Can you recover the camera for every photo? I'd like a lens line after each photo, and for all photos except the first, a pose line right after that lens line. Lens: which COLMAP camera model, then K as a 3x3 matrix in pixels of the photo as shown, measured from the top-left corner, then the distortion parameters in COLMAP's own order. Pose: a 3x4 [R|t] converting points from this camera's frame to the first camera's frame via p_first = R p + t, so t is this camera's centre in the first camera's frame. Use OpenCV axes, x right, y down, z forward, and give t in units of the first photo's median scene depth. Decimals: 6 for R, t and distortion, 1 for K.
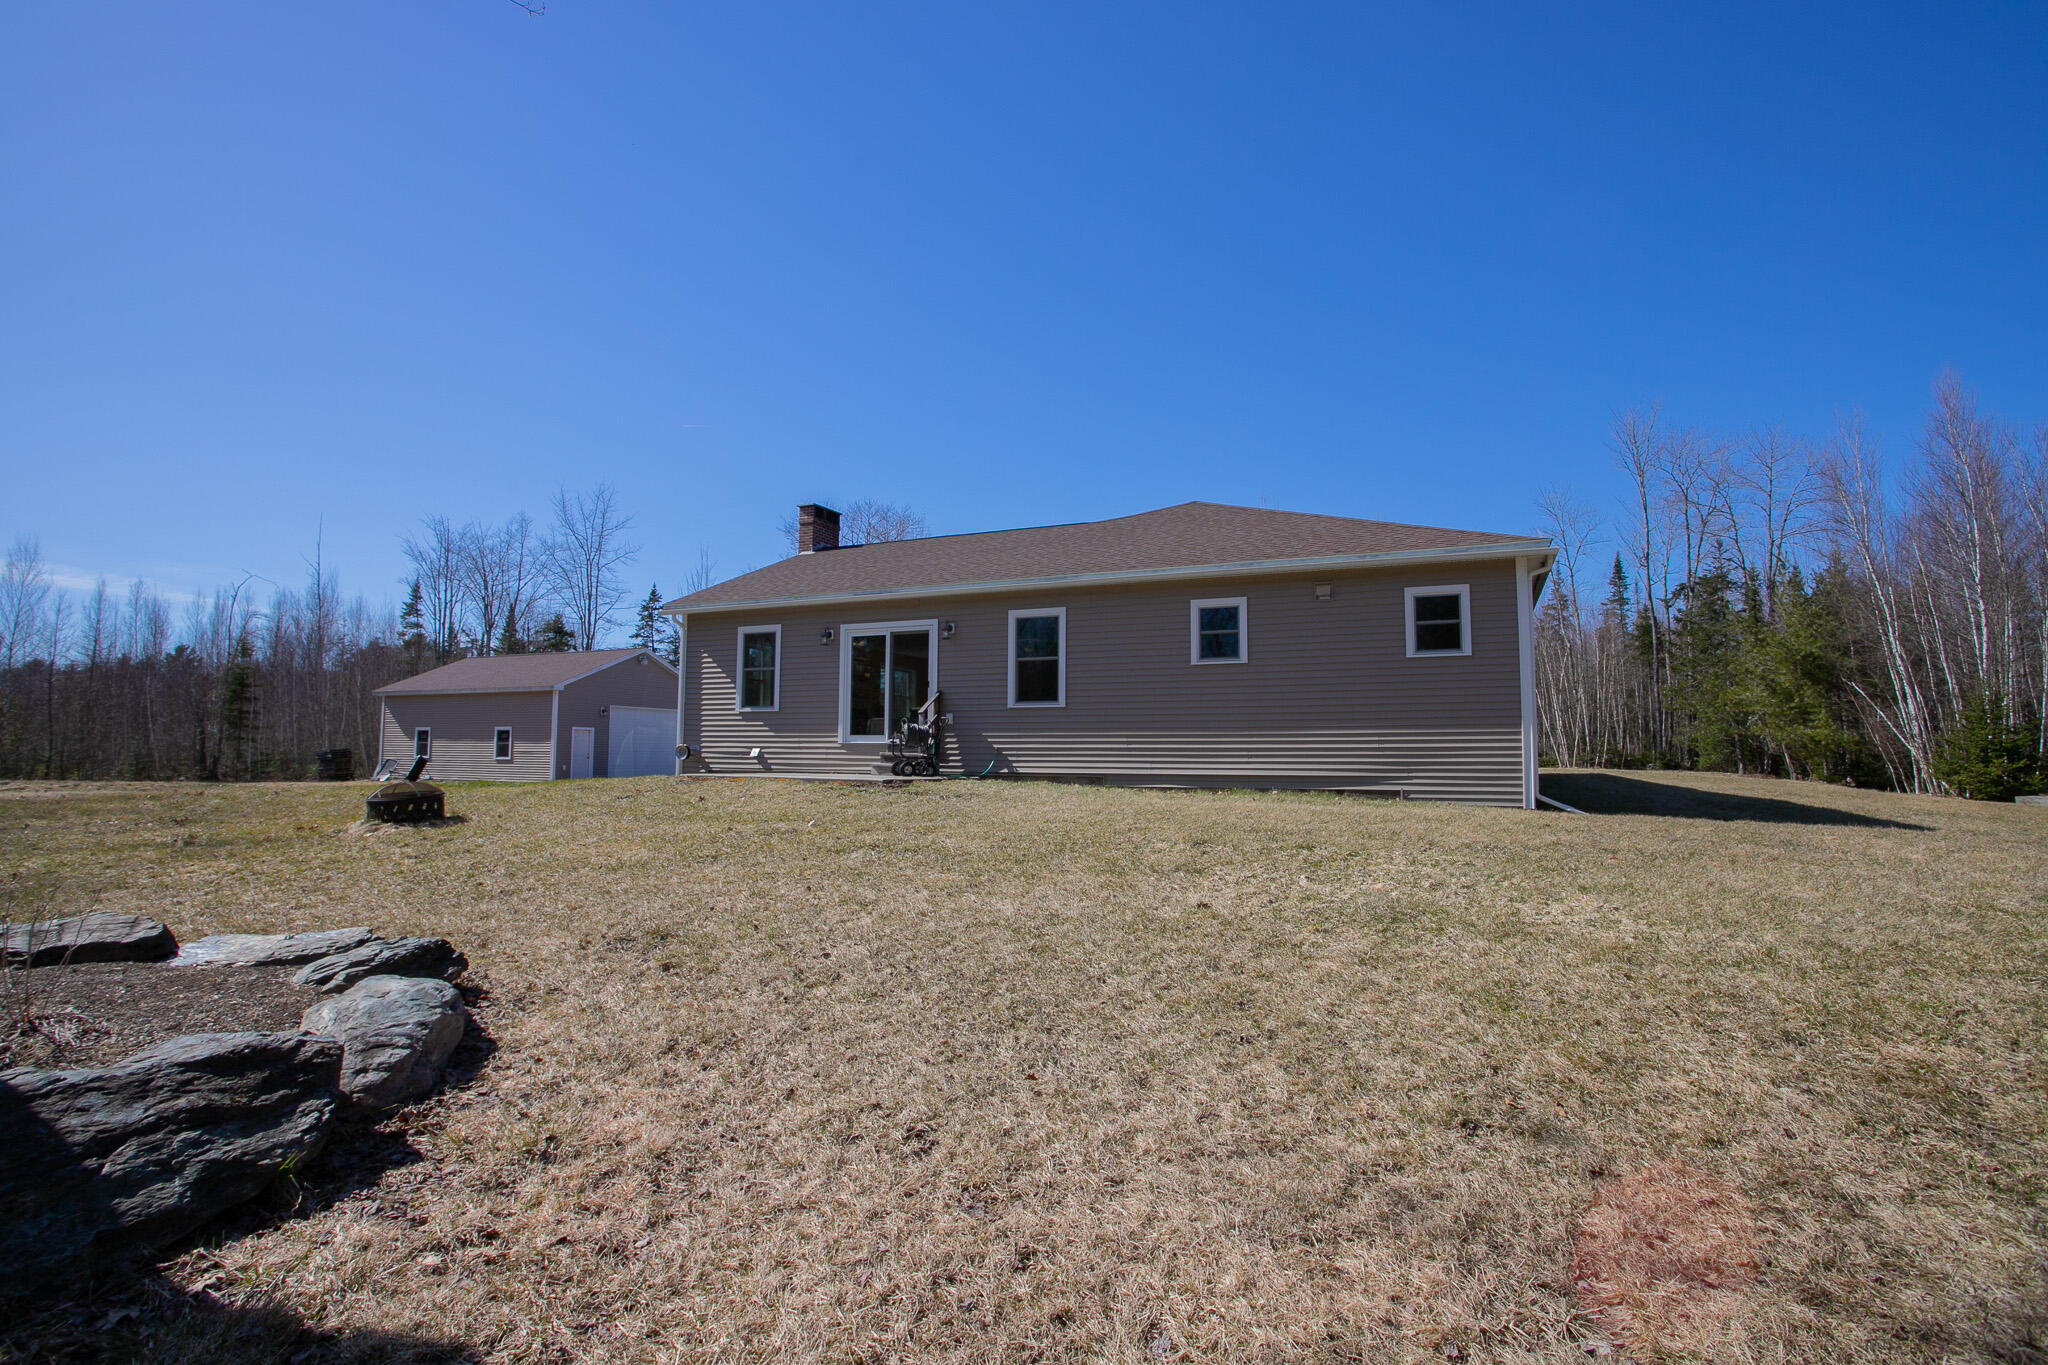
lens RADIAL K [[1005.7, 0, 1026.1], [0, 1005.7, 677.7], [0, 0, 1]] dist [-0.076166, 0.036021]
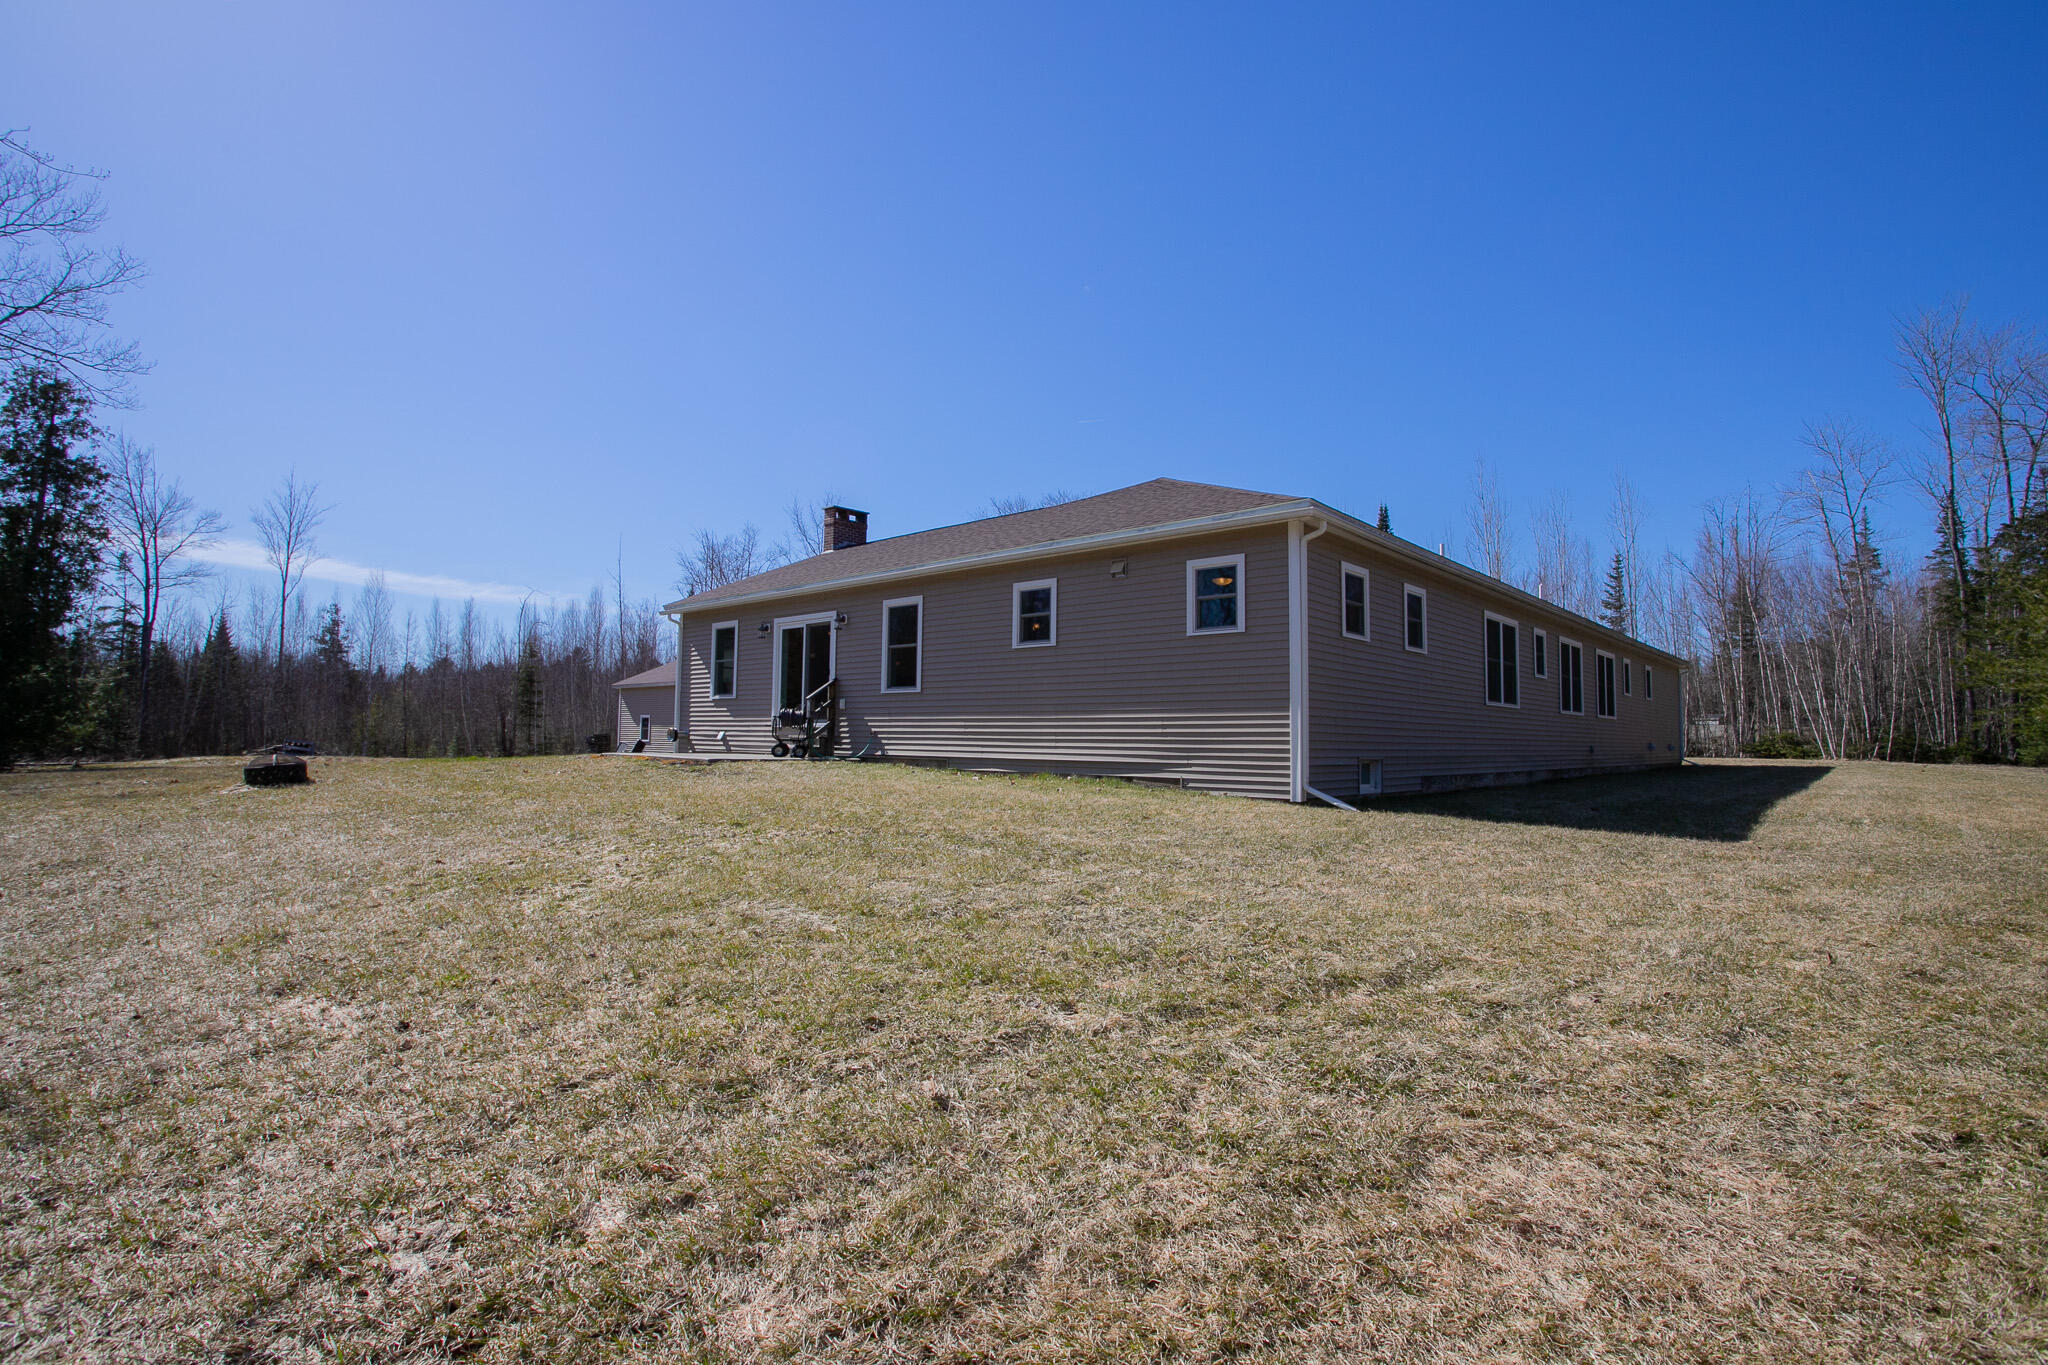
lens RADIAL K [[1005.7, 0, 1026.1], [0, 1005.7, 677.7], [0, 0, 1]] dist [-0.076166, 0.036021]
pose [[0.950166, -0.013745, -0.311440, 0.445160], [0.017921, 0.999784, 0.010550, 0.005030], [0.311227, -0.015606, 0.950207, 0.052303]]
